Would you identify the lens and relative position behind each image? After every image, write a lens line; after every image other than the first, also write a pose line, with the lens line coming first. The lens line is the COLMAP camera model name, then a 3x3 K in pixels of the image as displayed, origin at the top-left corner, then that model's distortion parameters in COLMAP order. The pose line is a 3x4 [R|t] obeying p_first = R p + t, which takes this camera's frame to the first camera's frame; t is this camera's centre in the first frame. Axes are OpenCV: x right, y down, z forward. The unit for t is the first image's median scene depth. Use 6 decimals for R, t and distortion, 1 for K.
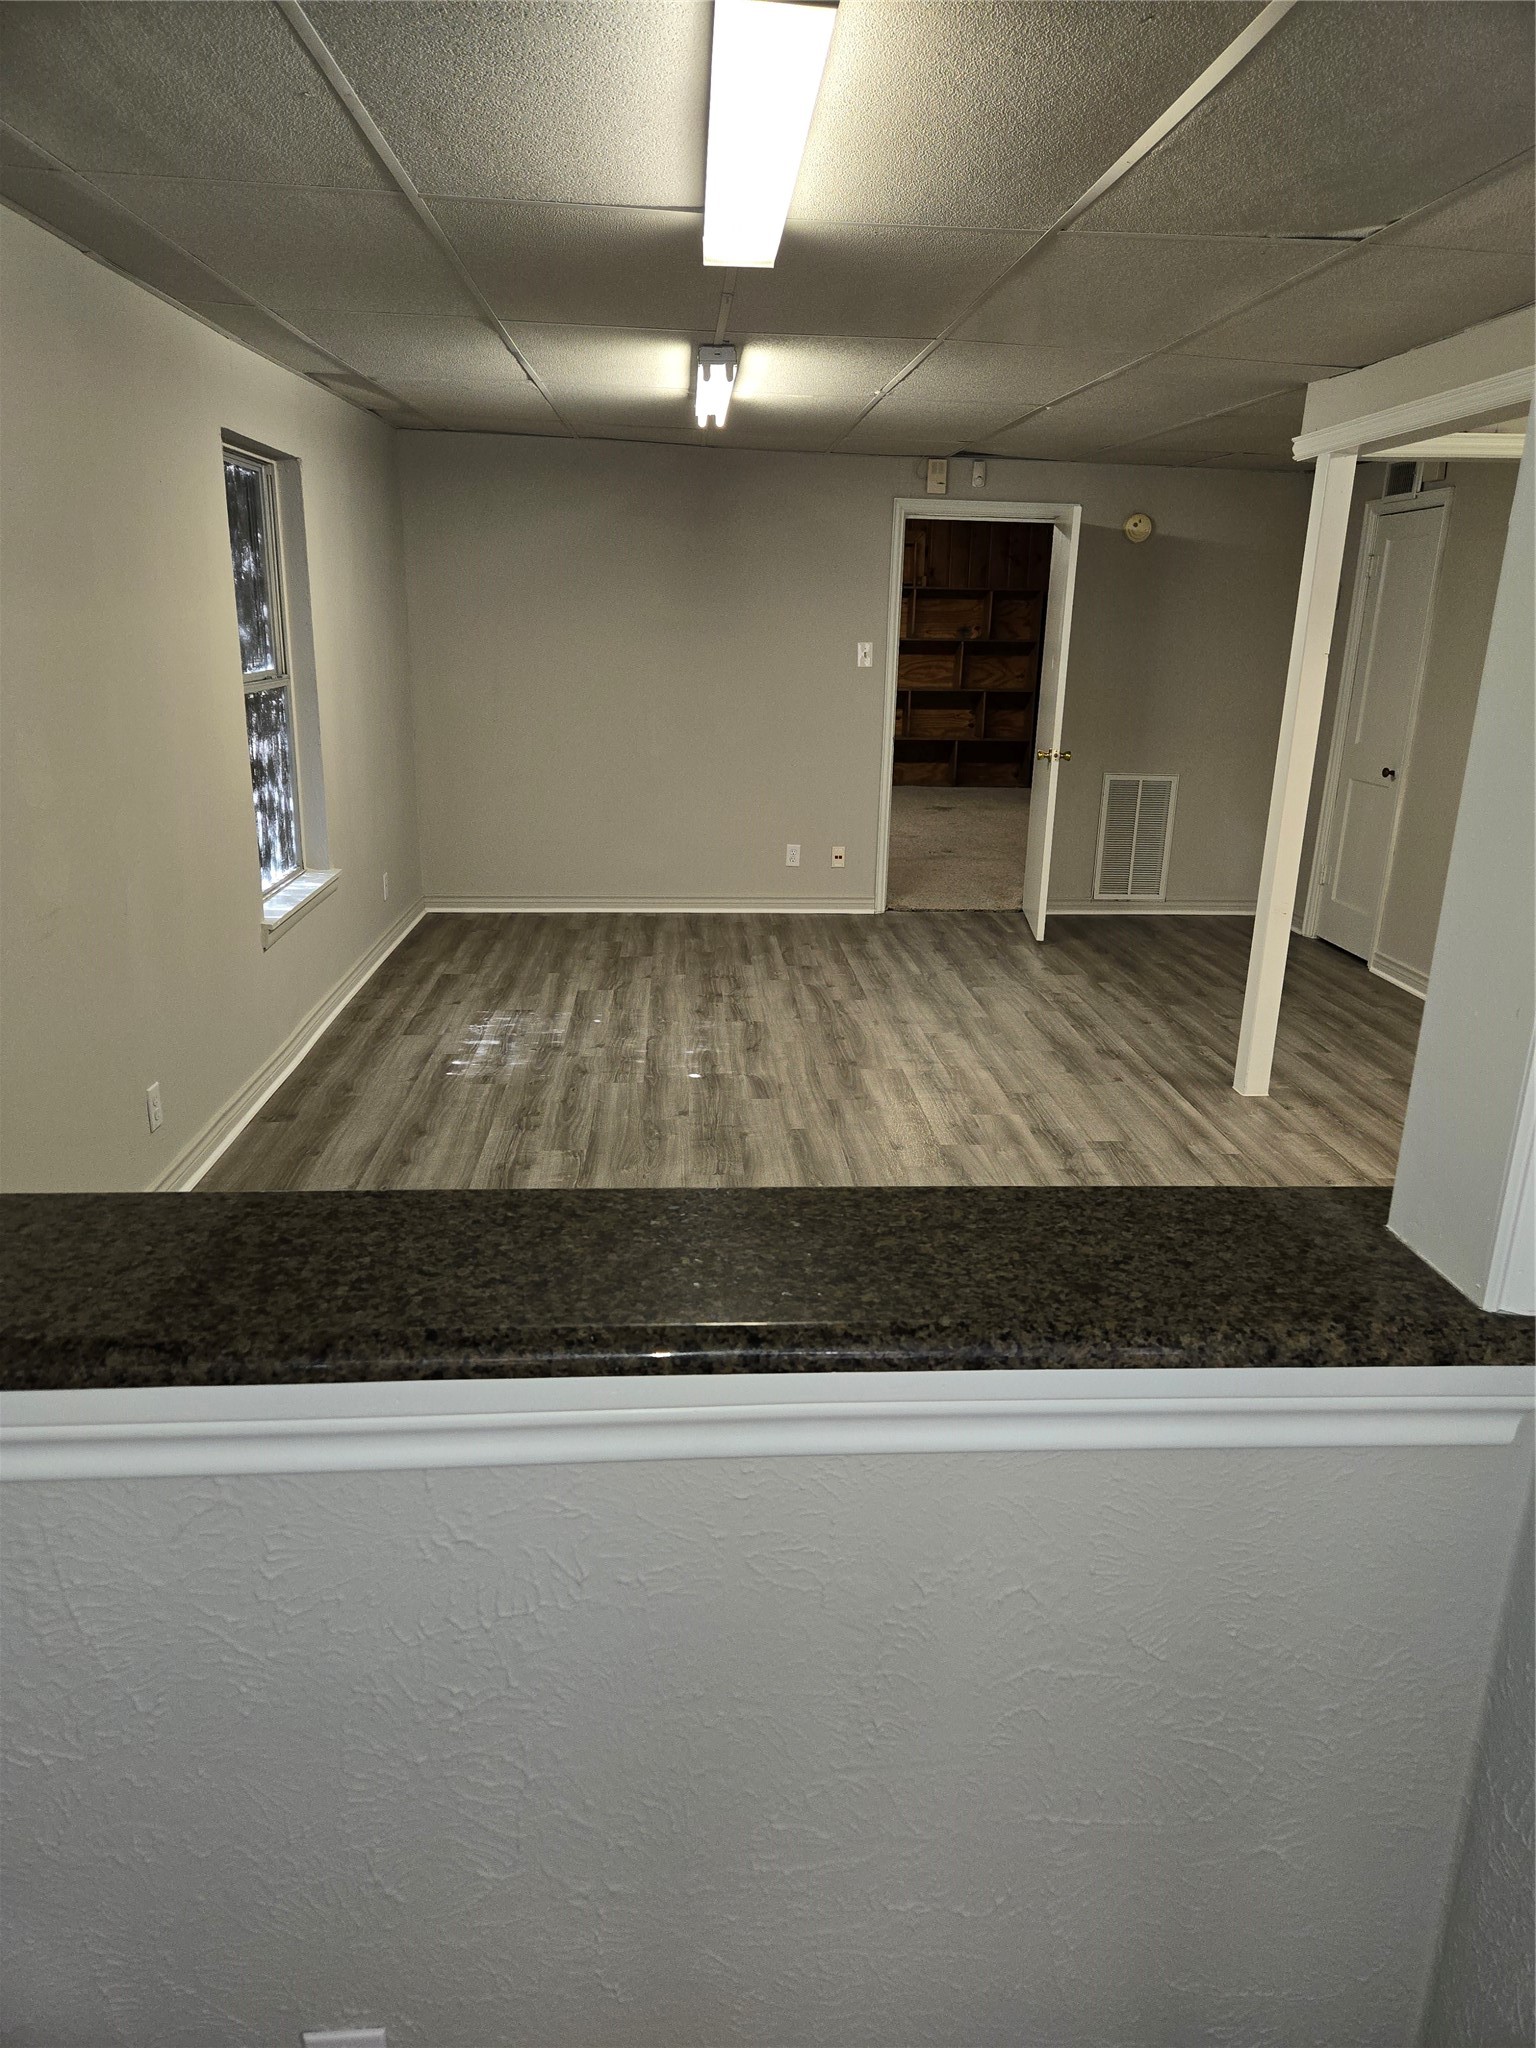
lens RADIAL K [[1359.8, 0, 768.0], [0, 1359.8, 1024.0], [0, 0, 1]] dist [0.069533, -0.075567]
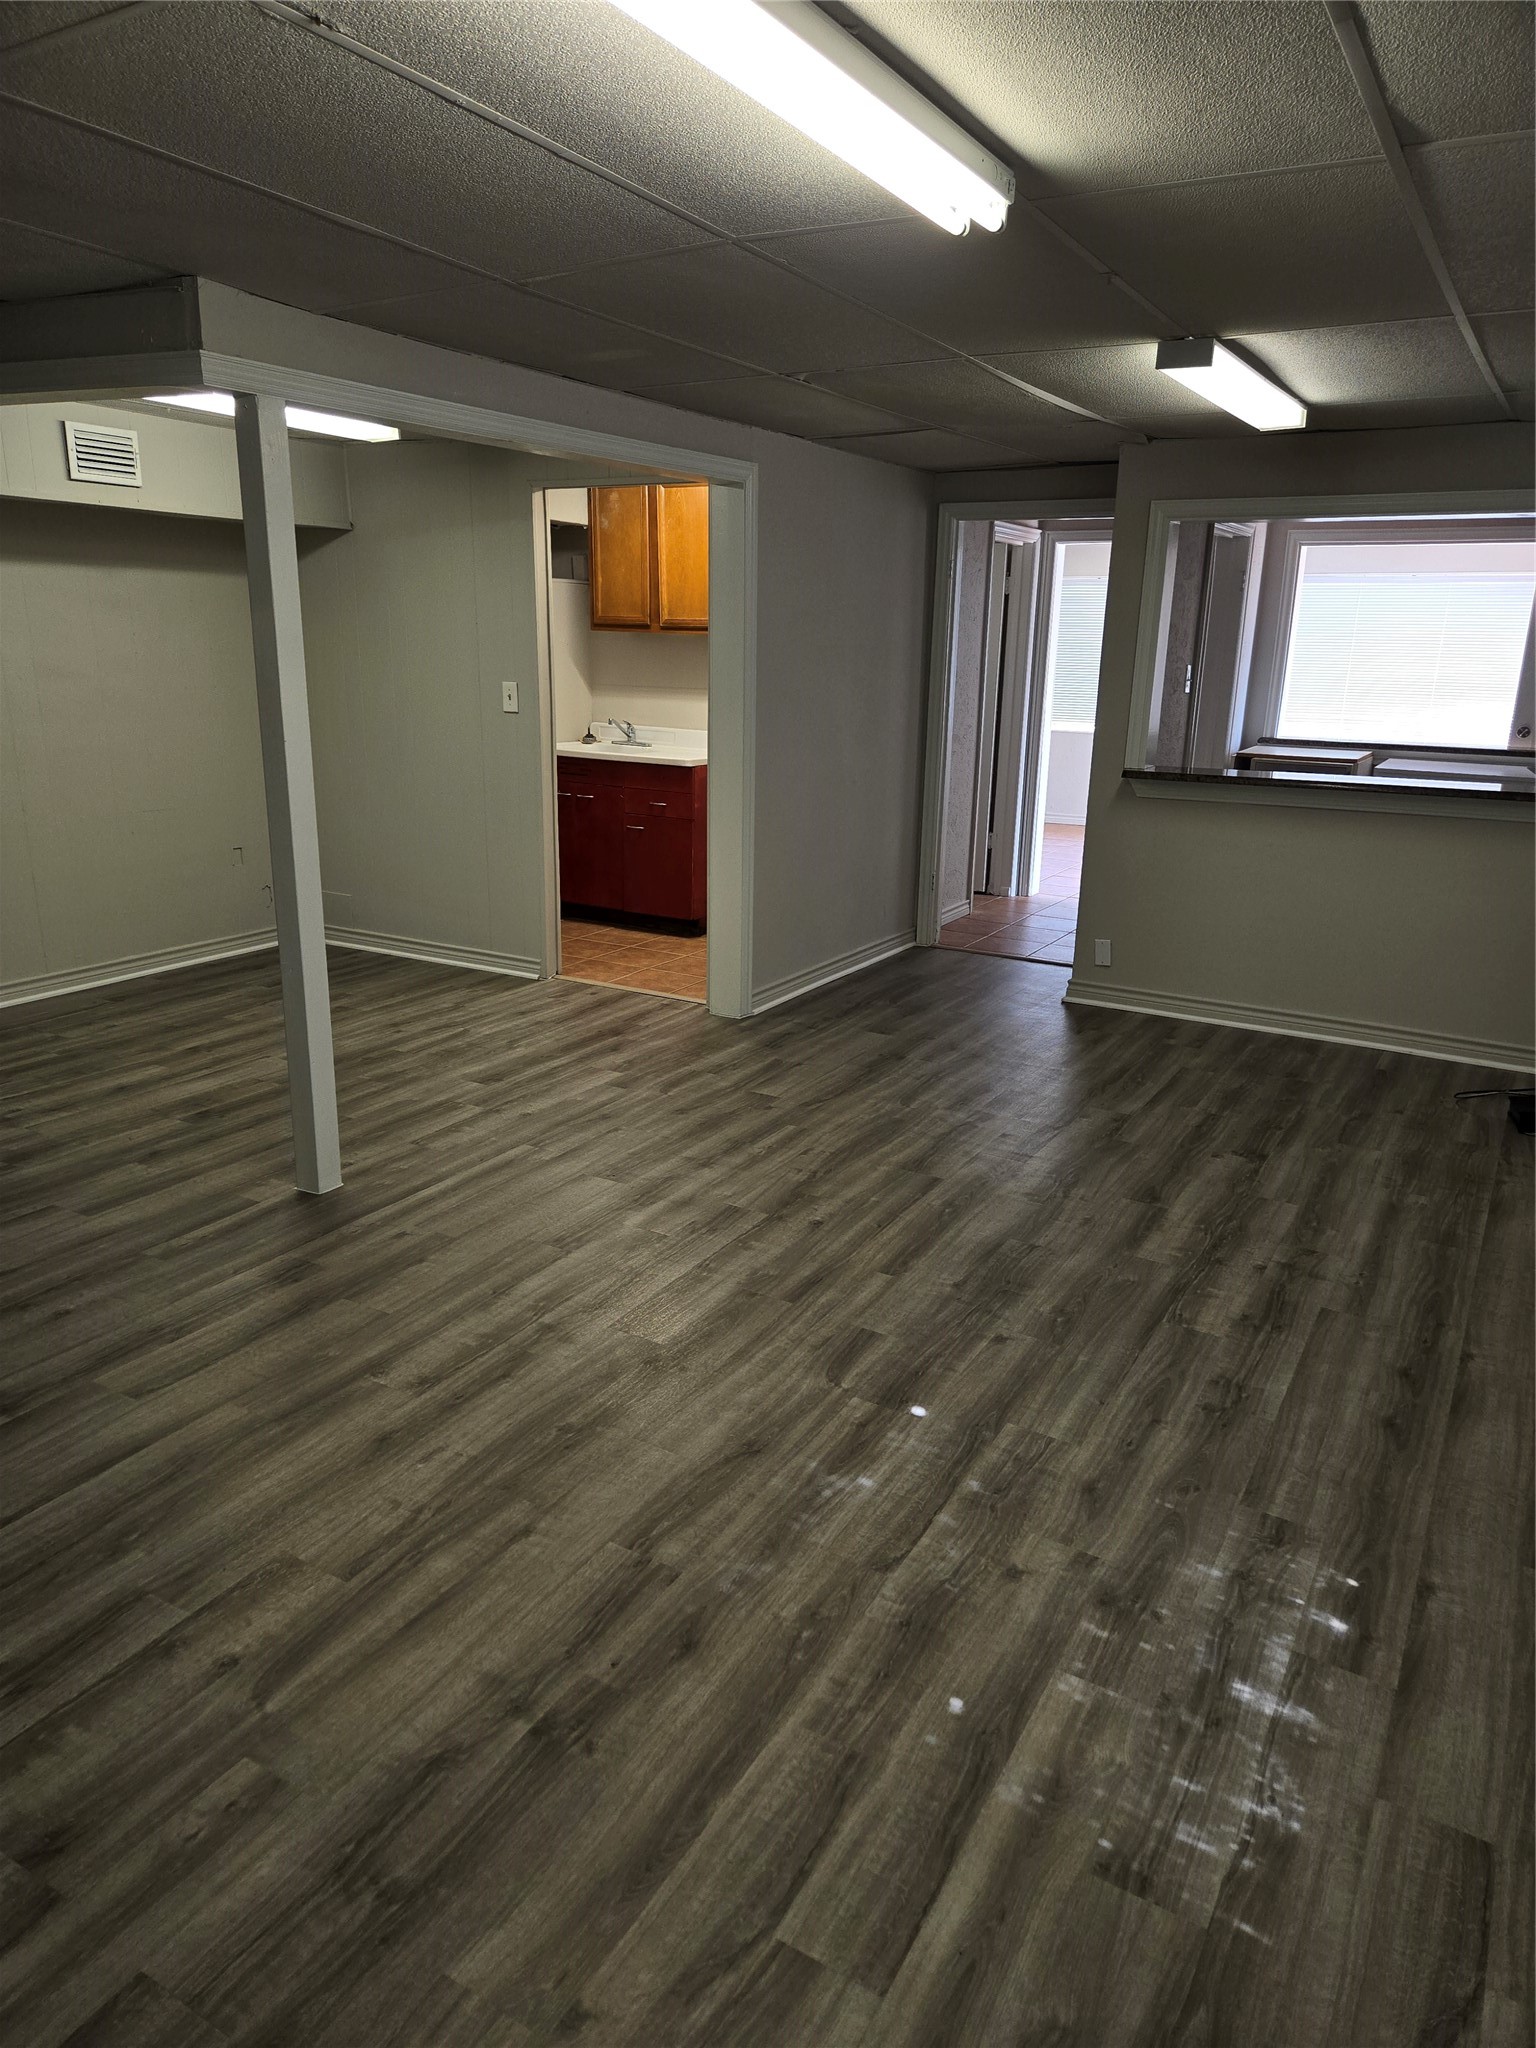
lens RADIAL K [[1359.8, 0, 768.0], [0, 1359.8, 1024.0], [0, 0, 1]] dist [0.069533, -0.075567]
pose [[-0.829000, -0.197053, 0.523382, -0.273429], [0.115401, 0.855450, 0.504864, -0.406158], [-0.547212, 0.478931, -0.686429, 1.331930]]
